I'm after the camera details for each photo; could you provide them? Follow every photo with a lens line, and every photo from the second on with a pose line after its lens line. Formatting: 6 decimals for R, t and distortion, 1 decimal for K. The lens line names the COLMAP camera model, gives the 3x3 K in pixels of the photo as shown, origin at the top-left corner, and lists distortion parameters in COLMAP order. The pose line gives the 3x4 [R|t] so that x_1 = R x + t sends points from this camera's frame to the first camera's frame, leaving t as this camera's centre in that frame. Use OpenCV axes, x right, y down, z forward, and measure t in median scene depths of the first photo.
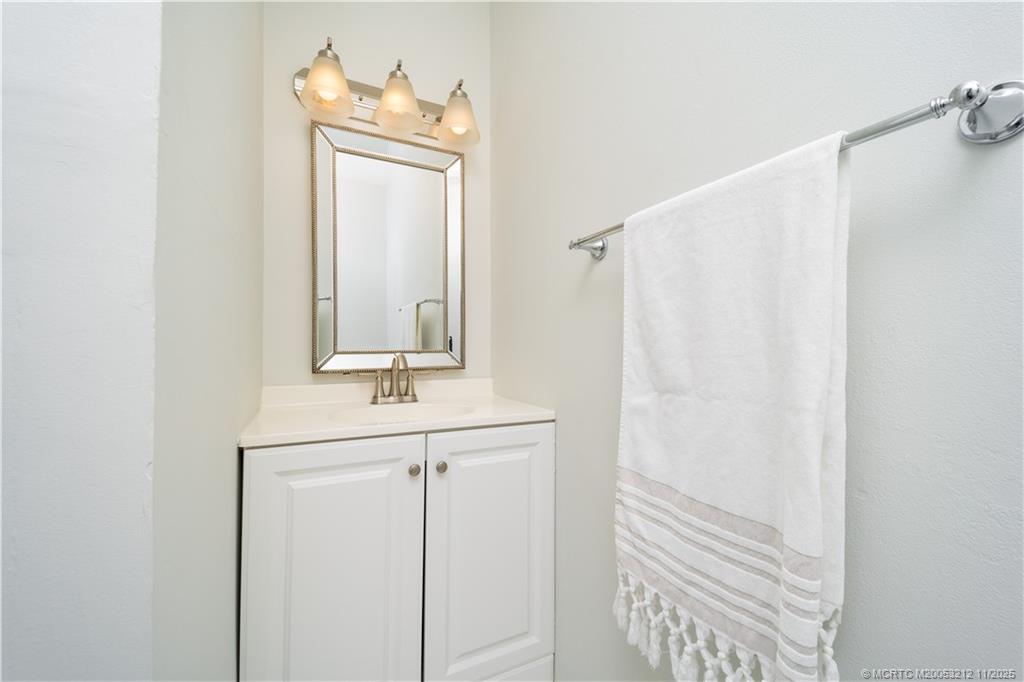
lens RADIAL K [[408.9, 0, 512.1], [0, 408.9, 337.9], [0, 0, 1]] dist [0.022065, -0.000007]
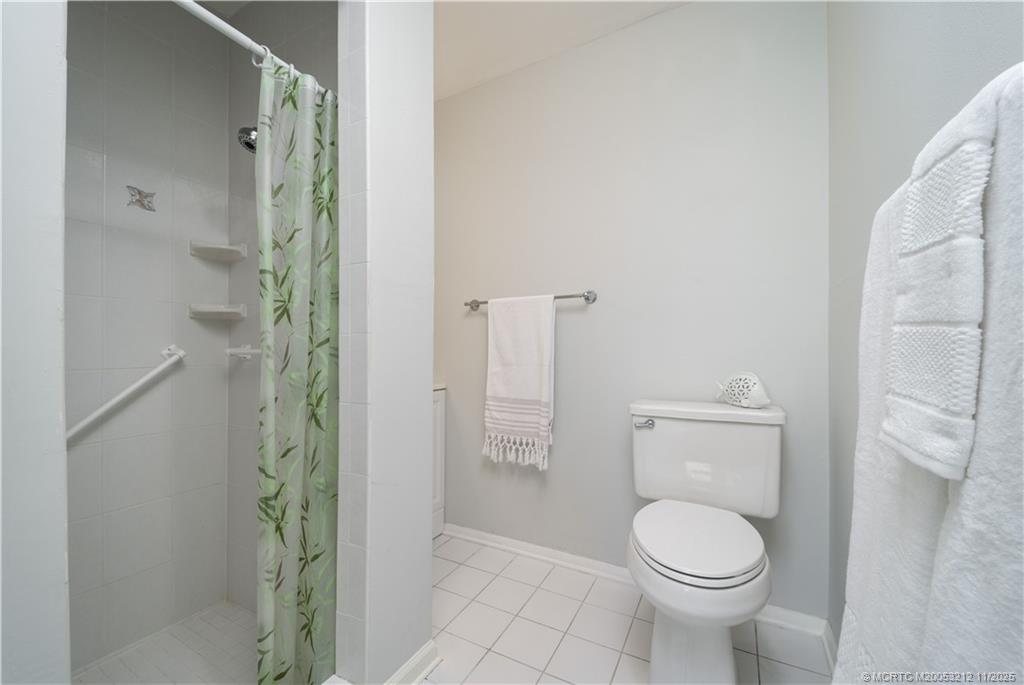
lens RADIAL K [[408.9, 0, 512.6], [0, 408.9, 346.0], [0, 0, 1]] dist [0.022065, -0.000007]
pose [[0.814729, 0.001184, 0.579841, -1.169339], [-0.006668, 0.999951, 0.007327, -0.023573], [-0.579803, -0.009835, 0.814697, -1.269295]]
